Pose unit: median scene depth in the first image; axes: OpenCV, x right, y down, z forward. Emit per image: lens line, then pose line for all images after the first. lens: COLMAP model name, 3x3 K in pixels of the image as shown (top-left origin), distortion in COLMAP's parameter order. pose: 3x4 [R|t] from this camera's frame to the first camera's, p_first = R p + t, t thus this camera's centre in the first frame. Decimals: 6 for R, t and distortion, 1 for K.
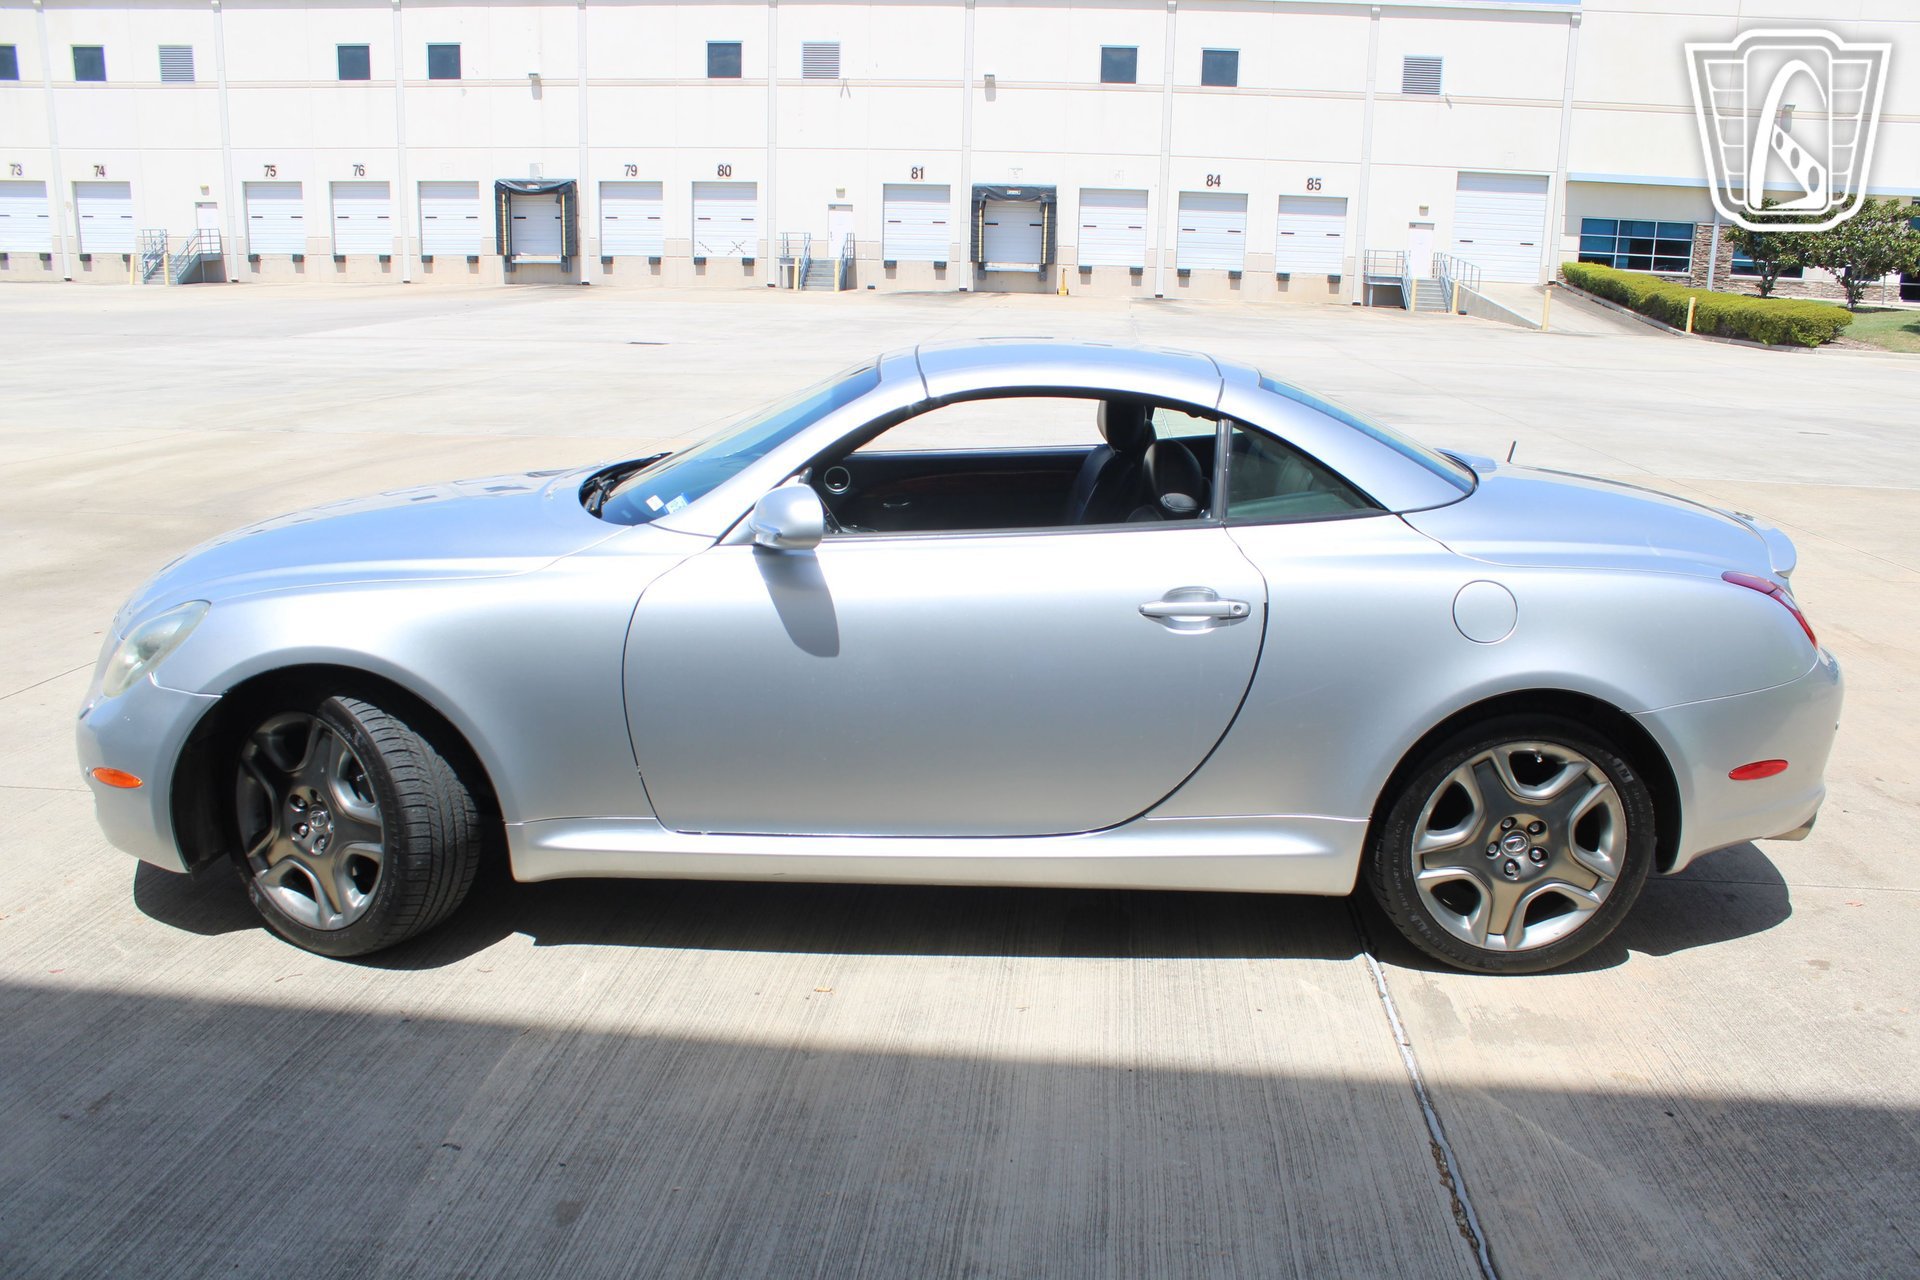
lens RADIAL K [[1775.8, 0, 969.0], [0, 1775.8, 647.0], [0, 0, 1]] dist [-0.167825, 0.169220]
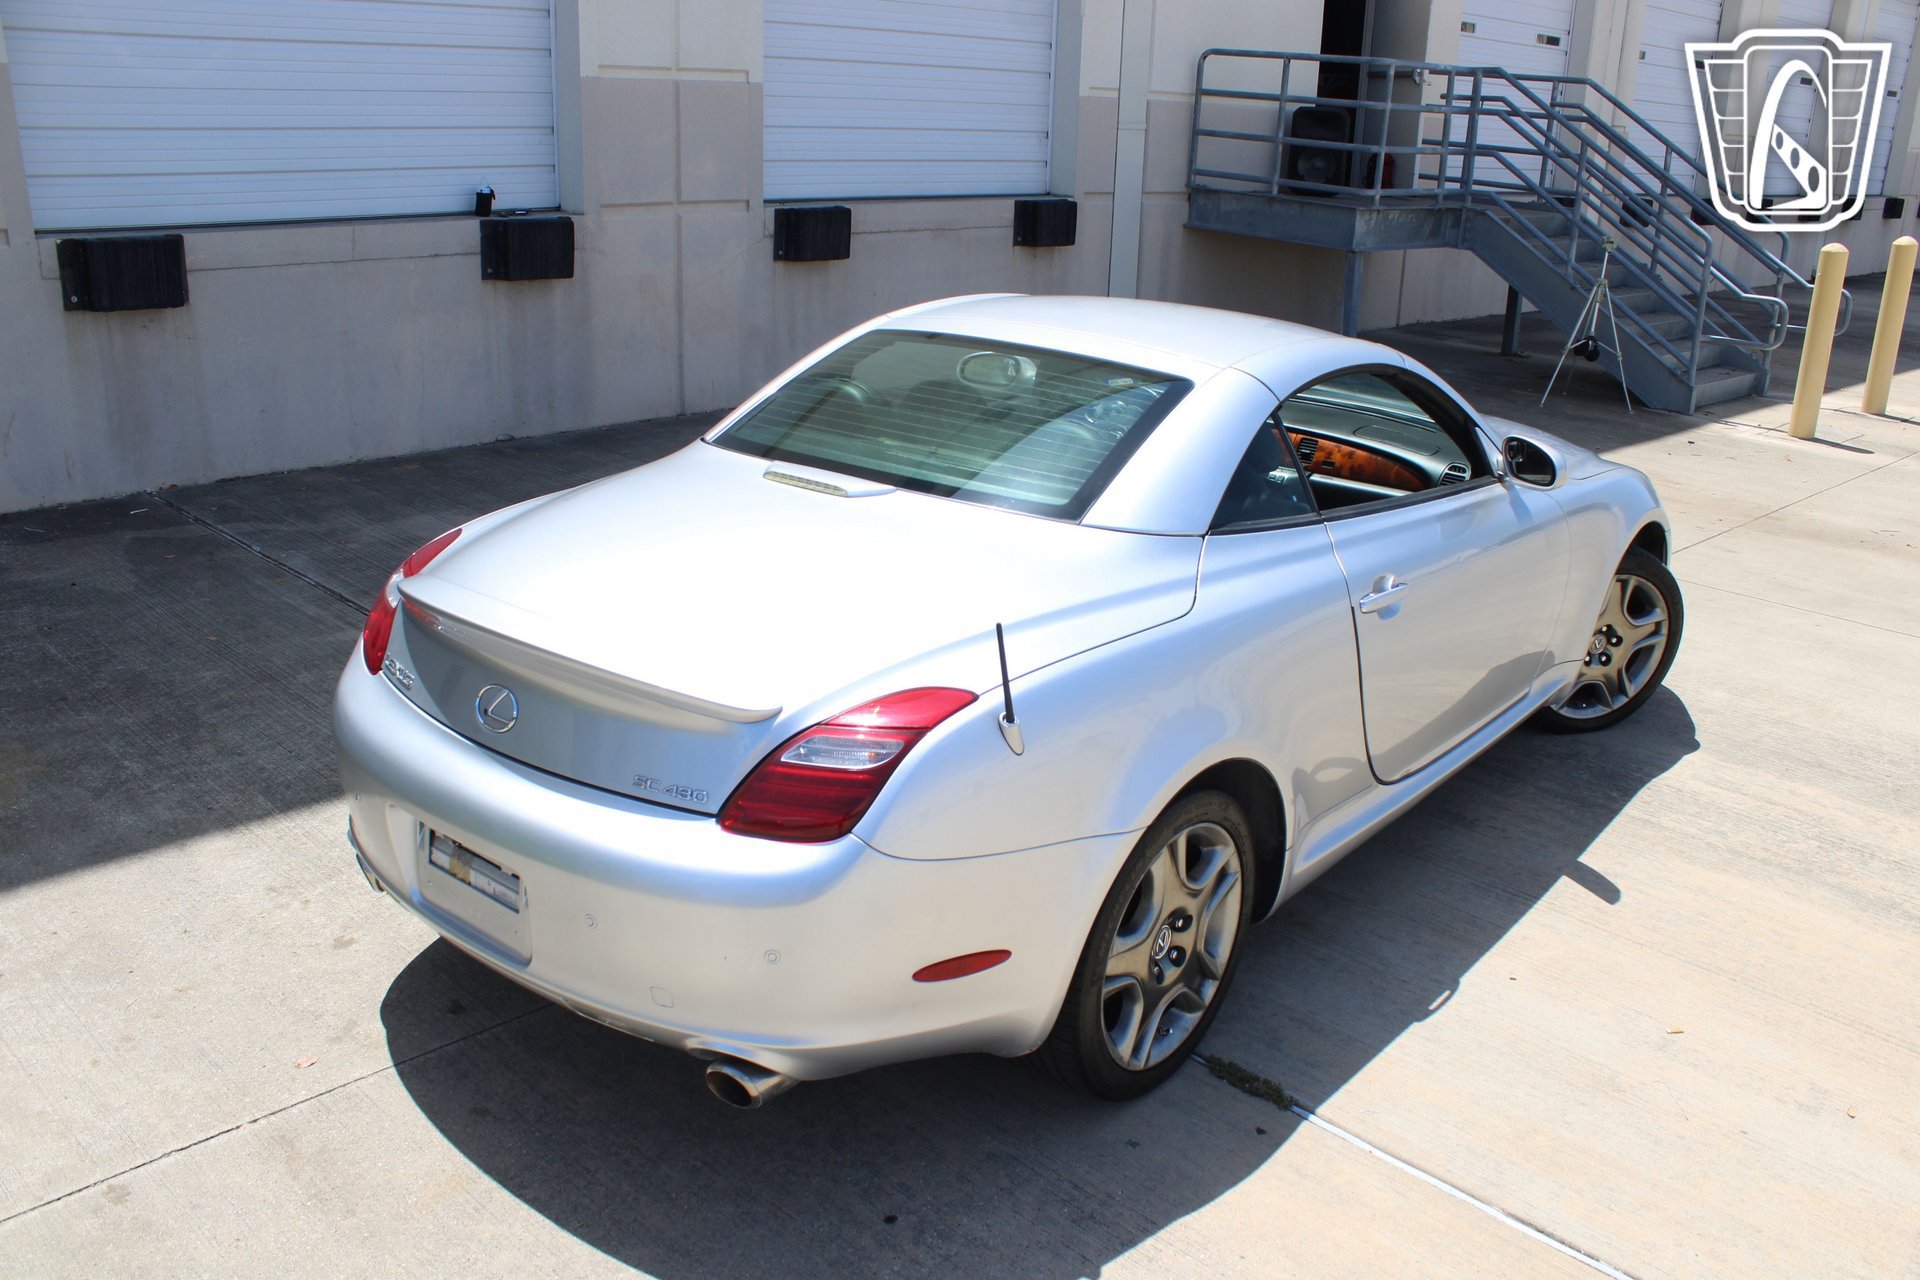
lens RADIAL K [[1610.6, 0, 967.6], [0, 1610.6, 676.4], [0, 0, 1]] dist [-0.181715, 0.178956]
pose [[-0.675372, 0.203405, -0.708872, 0.896321], [-0.219487, 0.862215, 0.456520, -0.449349], [0.704058, 0.463909, -0.537671, 1.735917]]
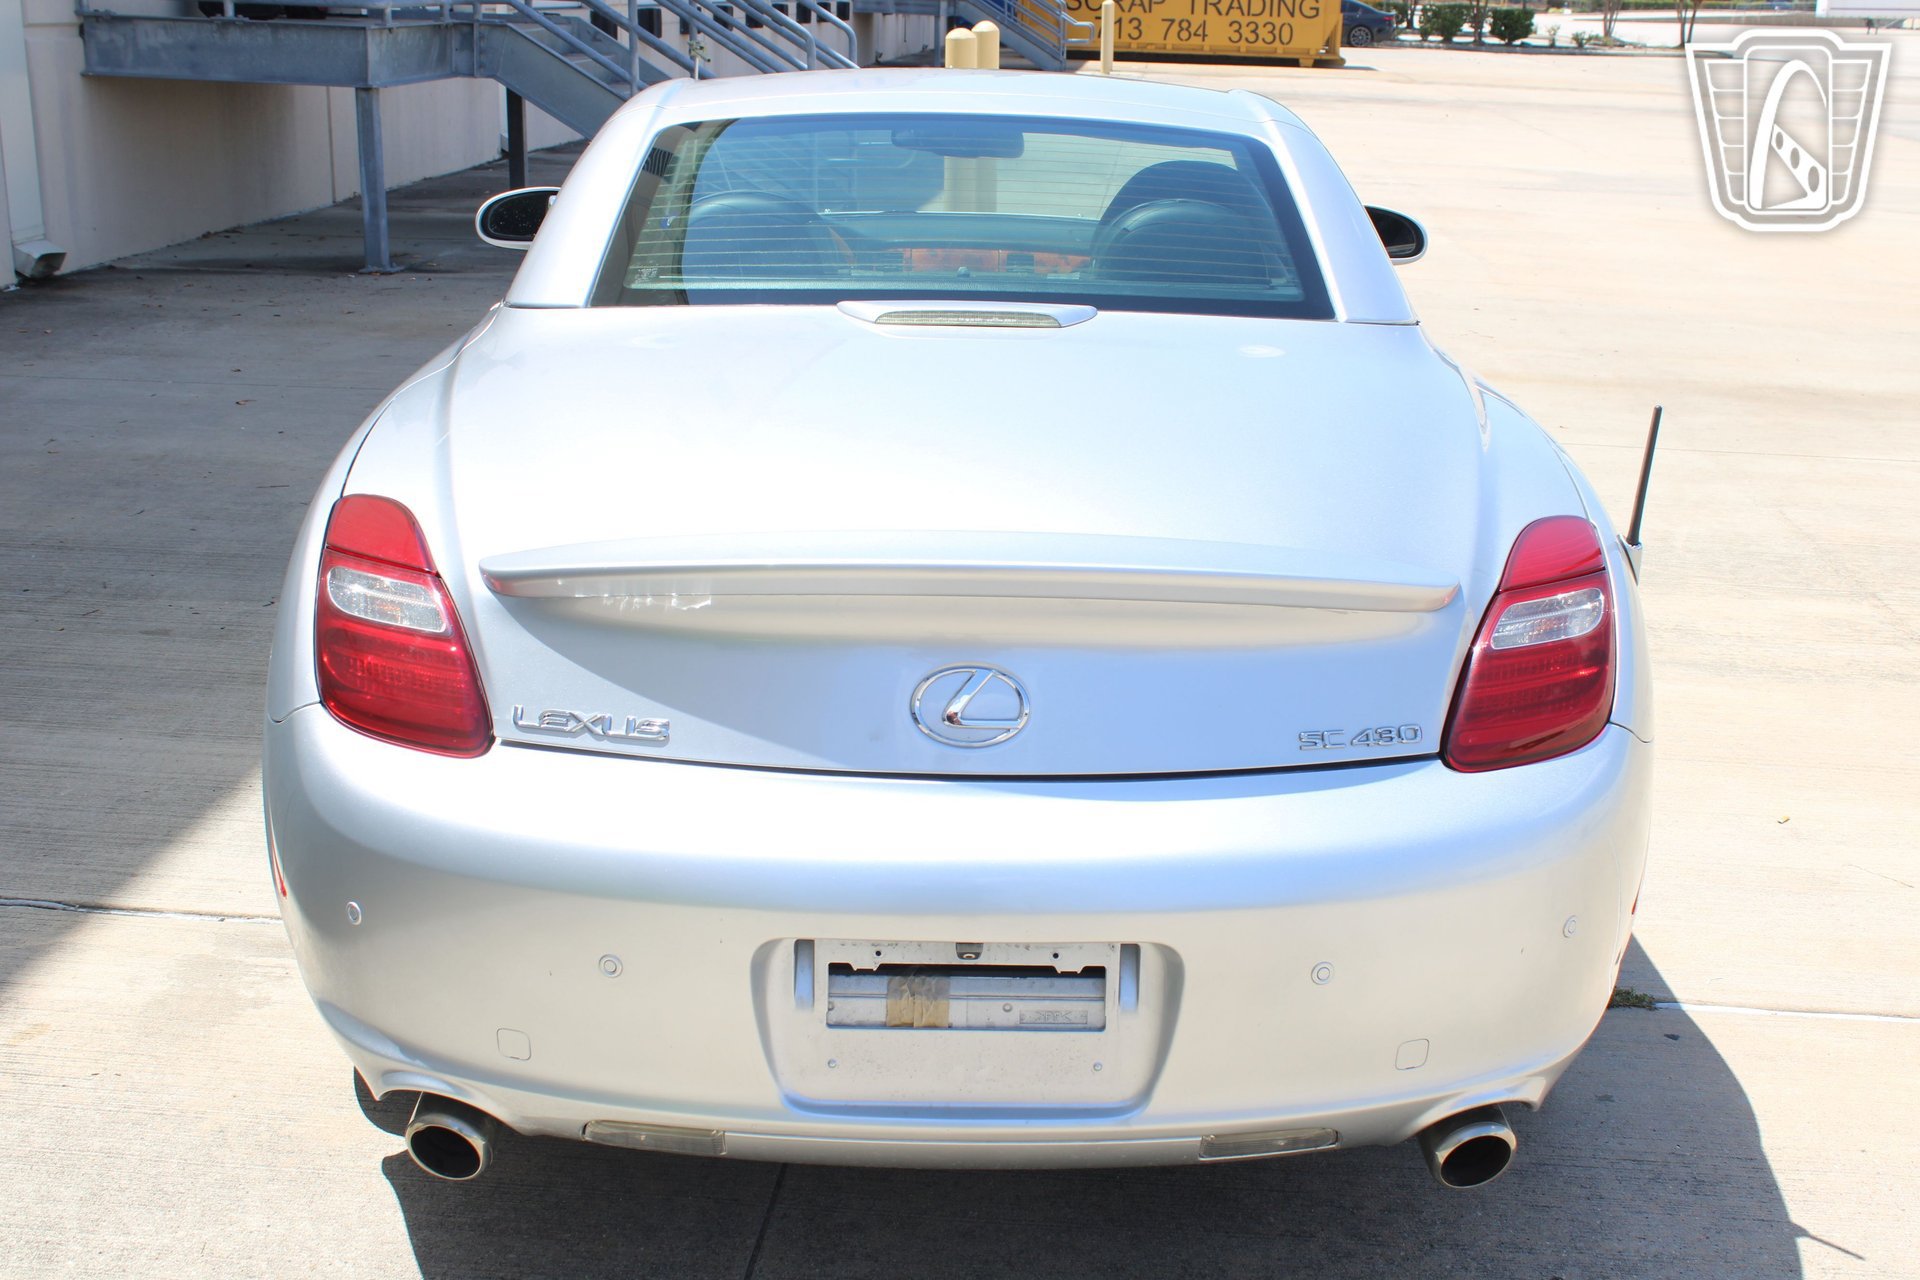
lens RADIAL K [[2177.4, 0, 965.8], [0, 2177.4, 672.1], [0, 0, 1]] dist [-0.117569, 0.150572]
pose [[-0.042464, 0.277241, -0.959862, 1.079195], [-0.250726, 0.927027, 0.278849, -0.227899], [0.967126, 0.252503, 0.030146, 1.182579]]
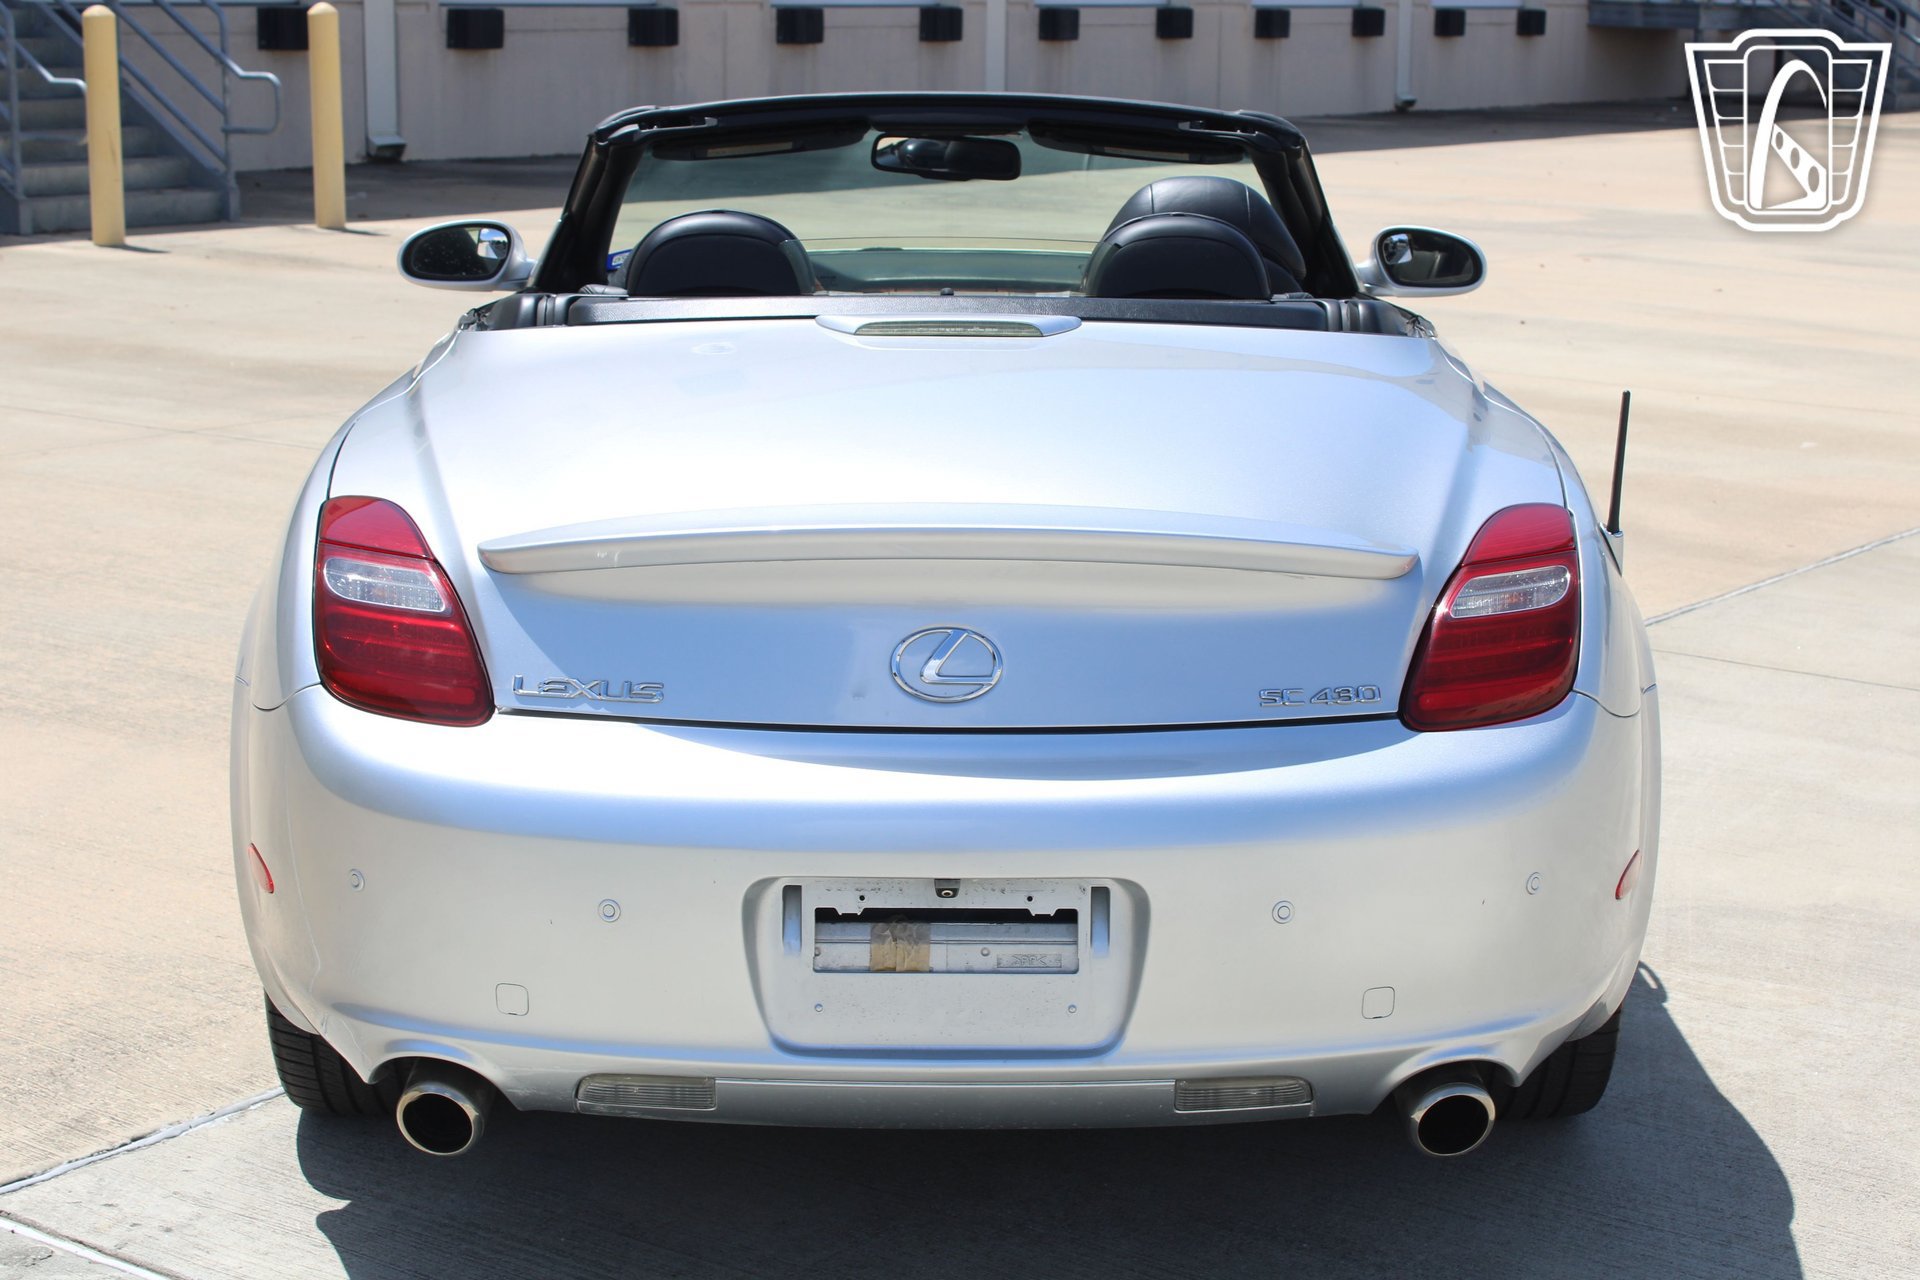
lens RADIAL K [[3202.8, 0, 955.2], [0, 3202.8, 688.5], [0, 0, 1]] dist [0.022099, -0.215494]
pose [[-0.050998, 0.190805, -0.980302, 1.414495], [-0.237320, 0.951148, 0.197477, -0.231907], [0.970092, 0.242716, -0.003224, 1.210166]]
